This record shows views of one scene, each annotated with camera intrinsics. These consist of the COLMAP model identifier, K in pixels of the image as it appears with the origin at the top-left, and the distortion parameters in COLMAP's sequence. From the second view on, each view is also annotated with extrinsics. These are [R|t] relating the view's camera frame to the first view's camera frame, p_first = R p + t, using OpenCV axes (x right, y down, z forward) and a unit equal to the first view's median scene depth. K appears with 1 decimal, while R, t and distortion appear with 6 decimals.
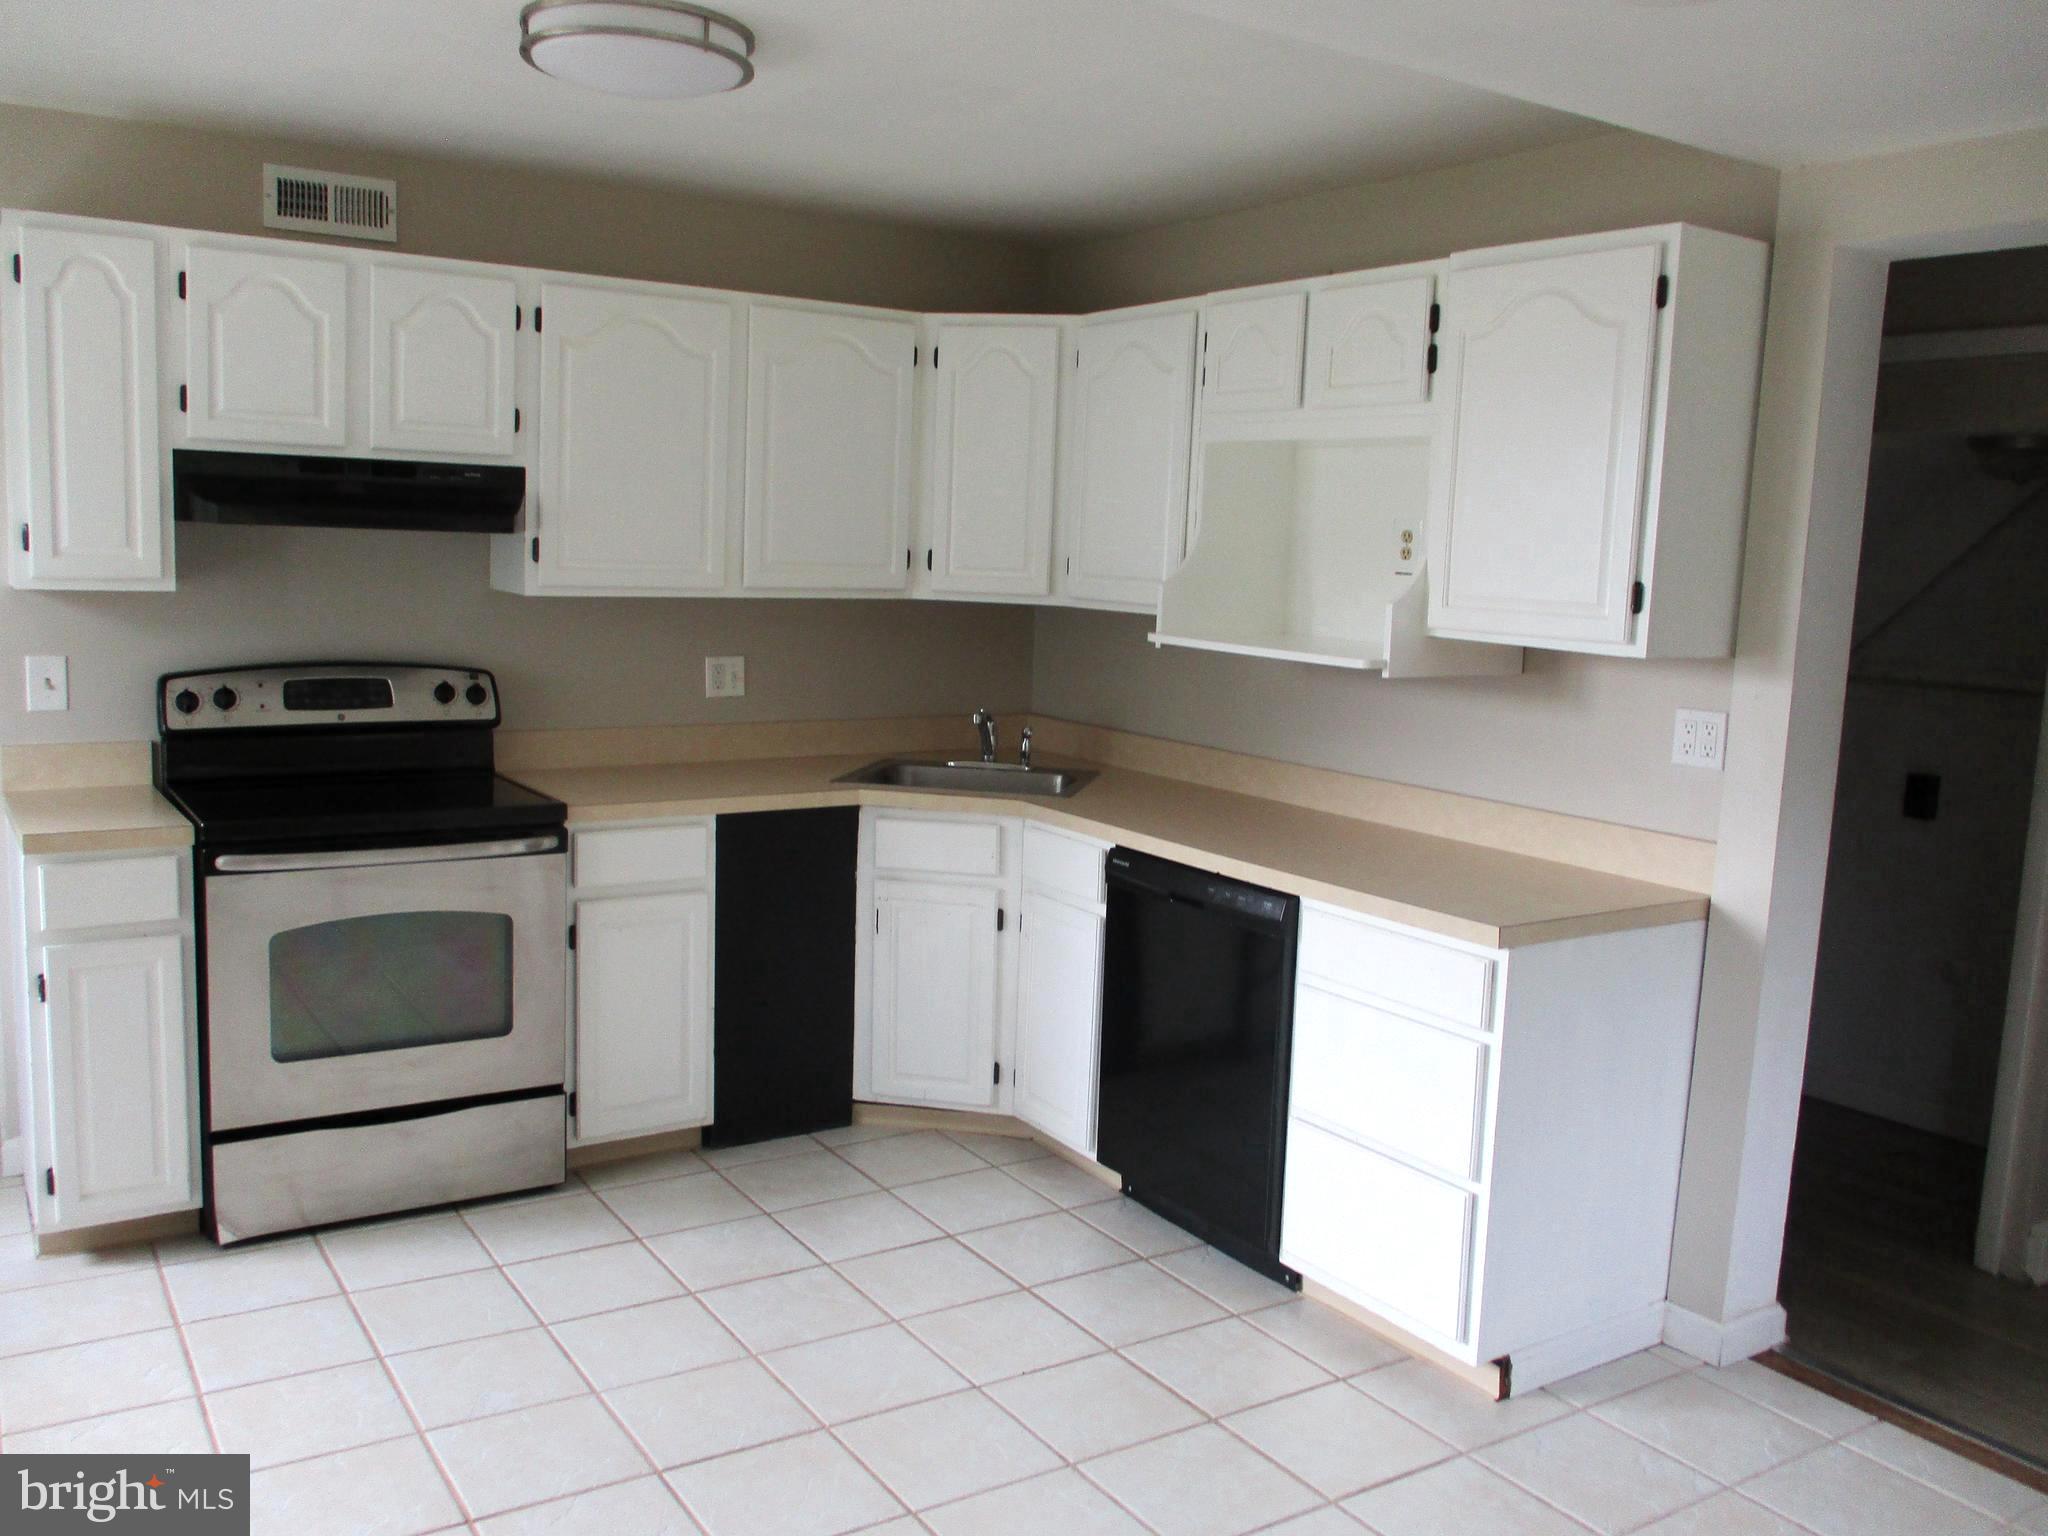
lens RADIAL K [[1717.8, 0, 1026.6], [0, 1717.8, 762.5], [0, 0, 1]] dist [-0.026959, 0.008128]
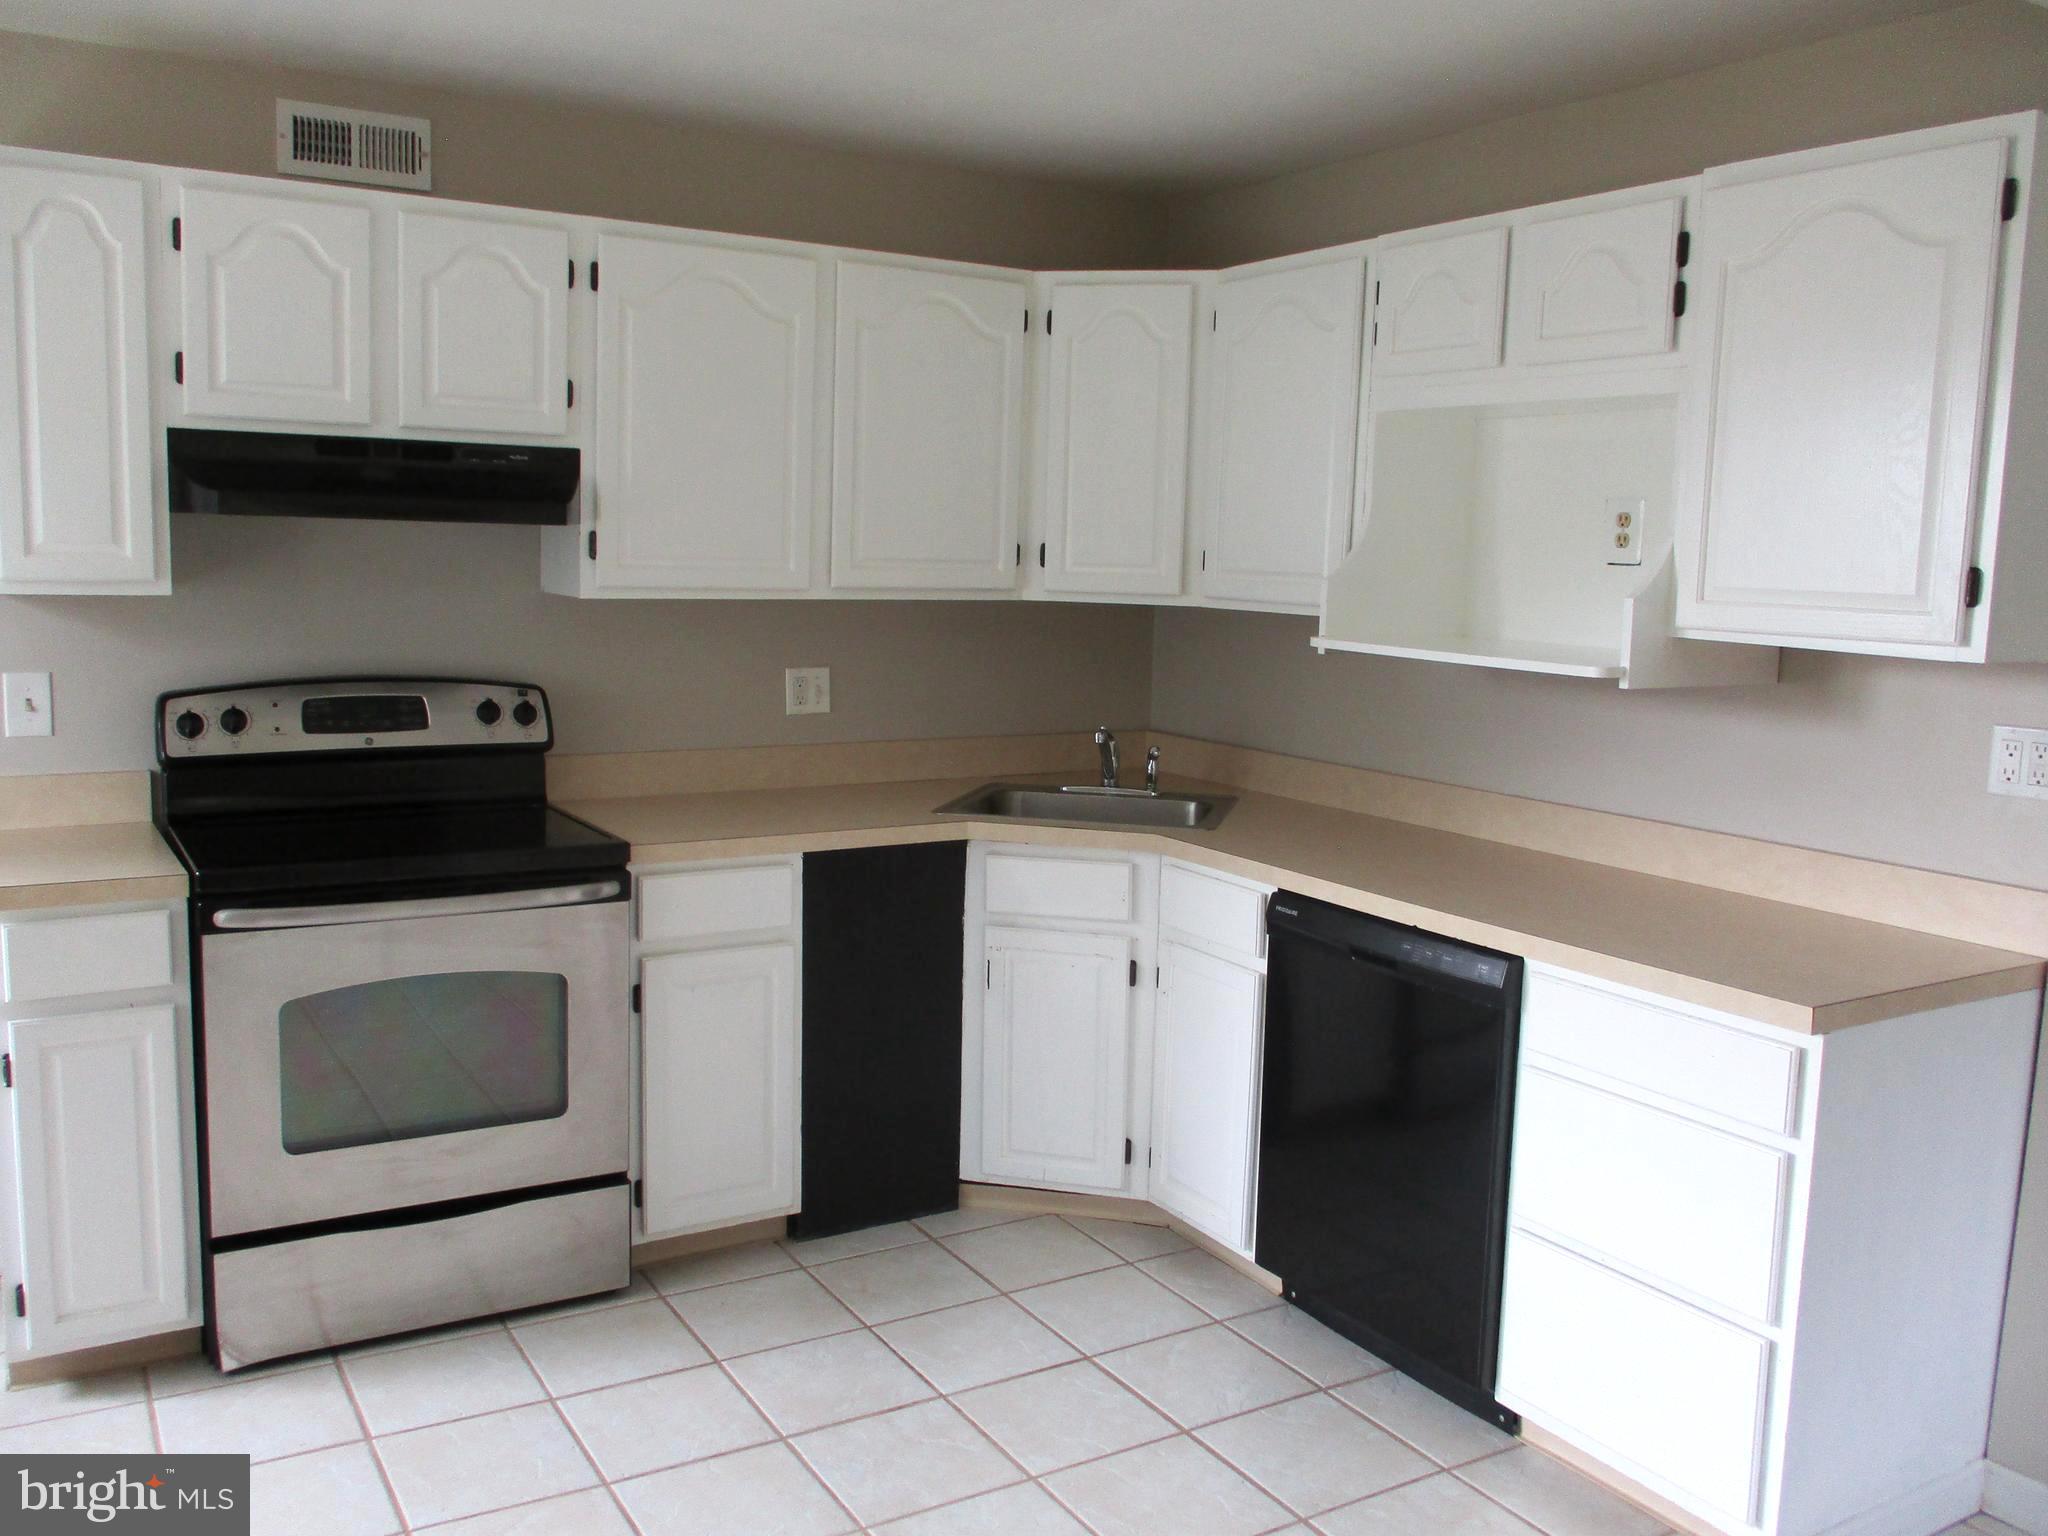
lens RADIAL K [[1717.8, 0, 1027.5], [0, 1717.8, 764.2], [0, 0, 1]] dist [-0.026959, 0.008128]
pose [[0.999503, -0.004833, -0.031166, -0.045207], [0.004716, 0.999982, -0.003837, -0.010643], [0.031184, 0.003688, 0.999507, 0.158496]]
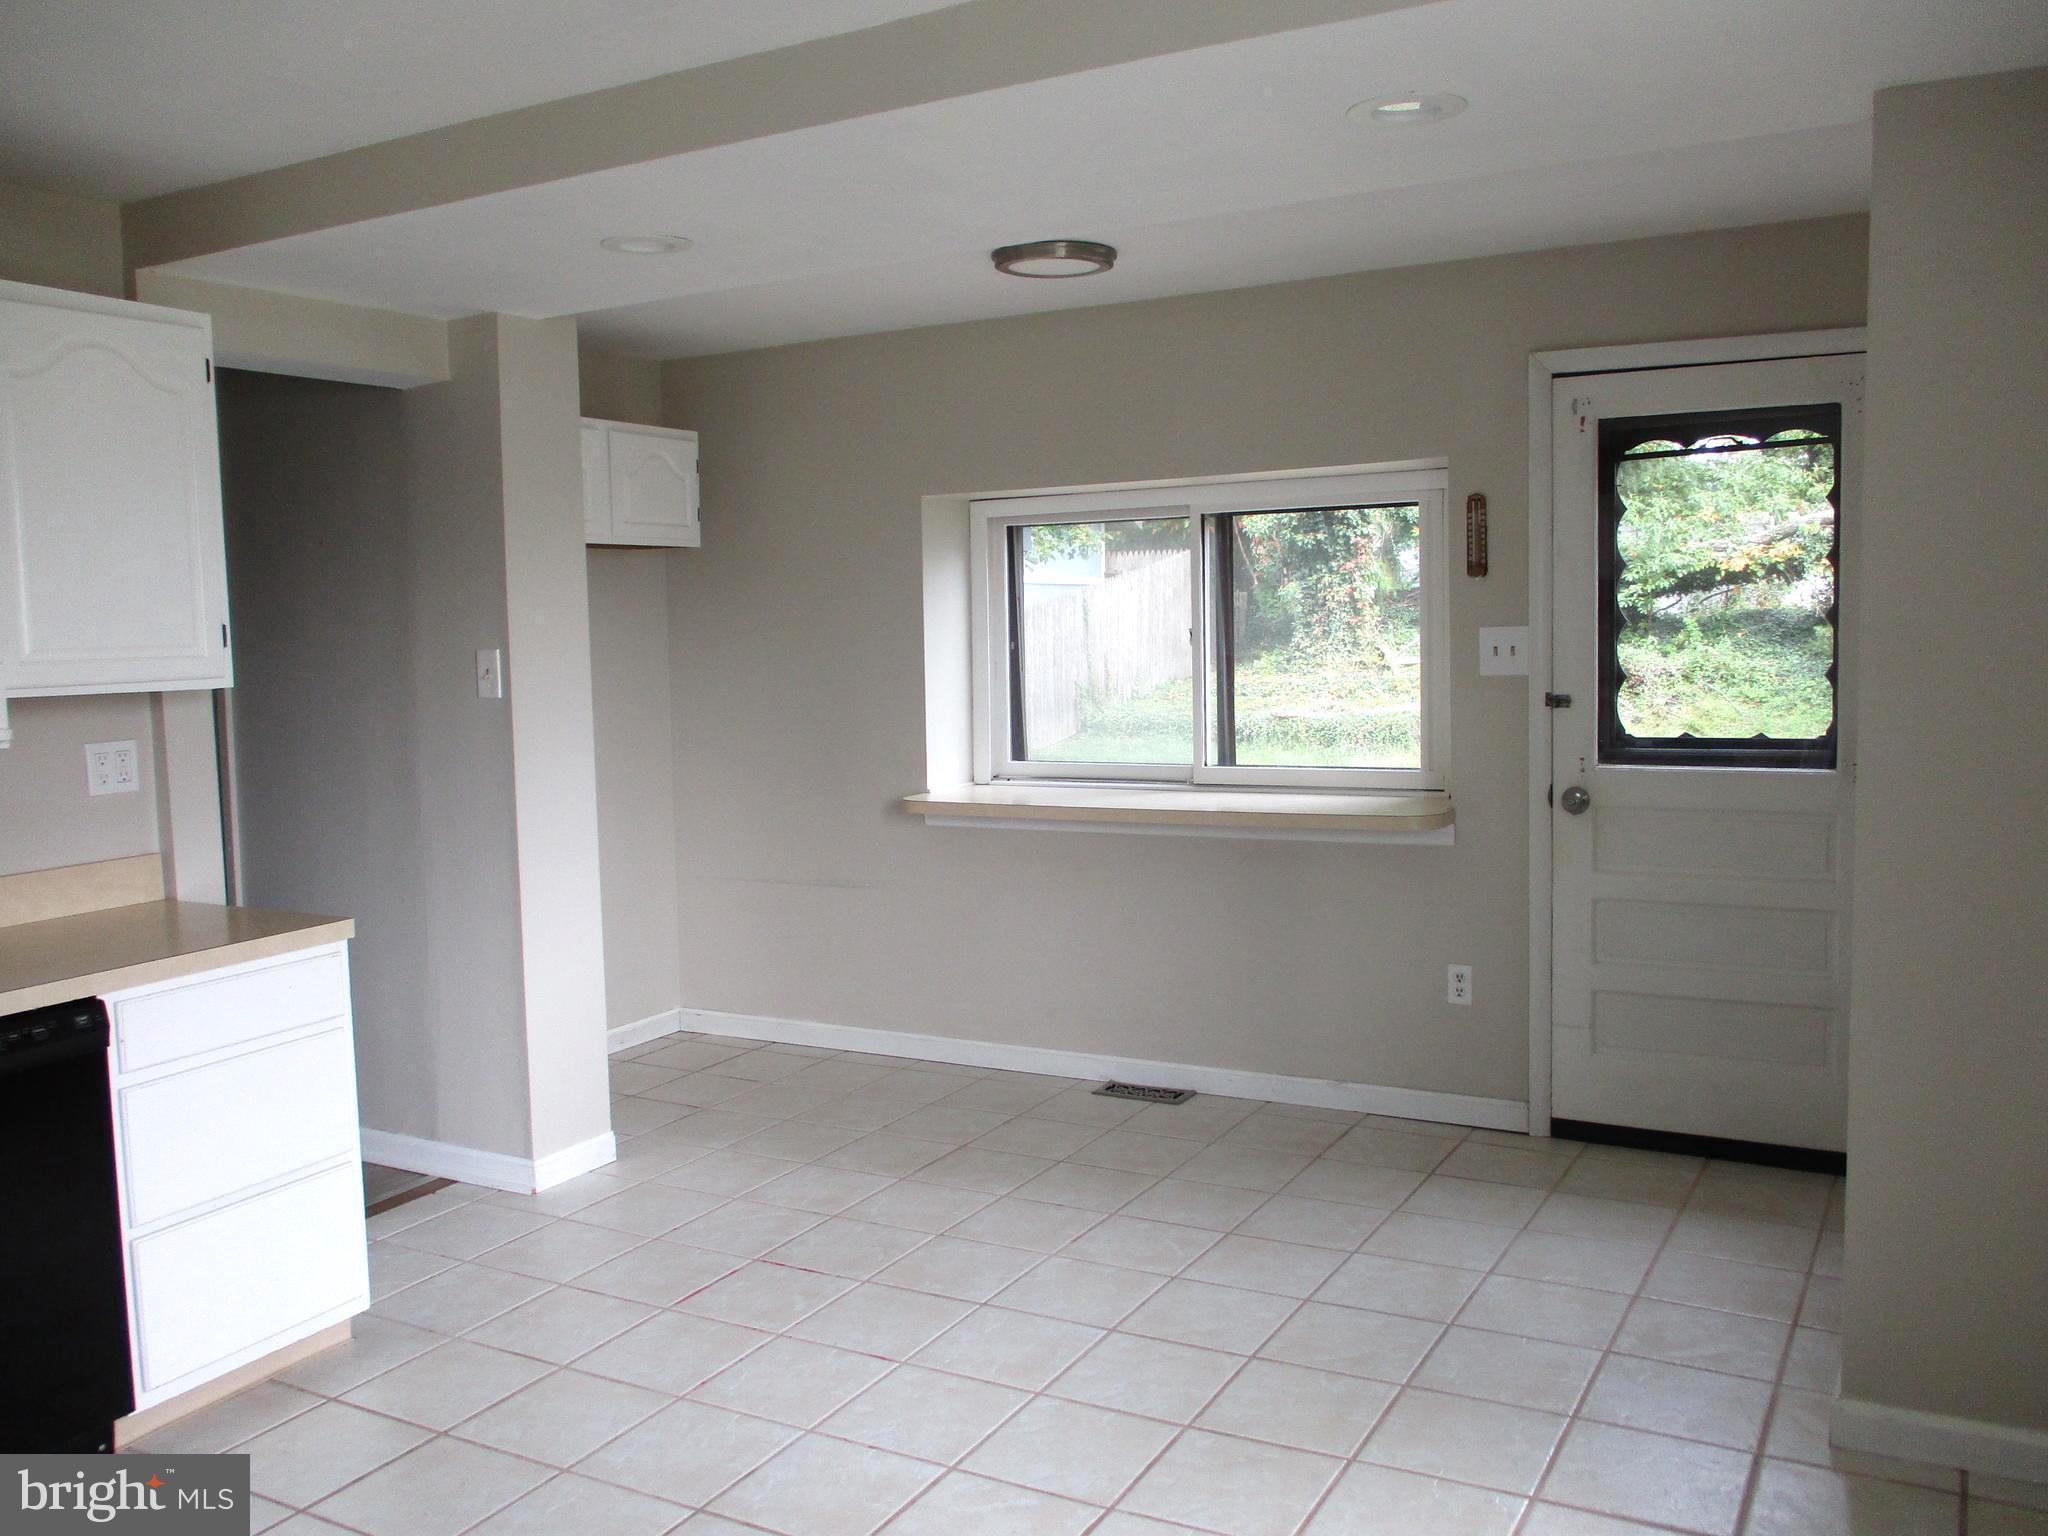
lens RADIAL K [[1717.8, 0, 1024.5], [0, 1717.8, 764.1], [0, 0, 1]] dist [-0.026959, 0.008128]
pose [[-0.469043, -0.102516, 0.877205, -0.725513], [0.129994, 0.974408, 0.183384, -0.121236], [-0.873556, 0.200047, -0.443713, 0.842669]]
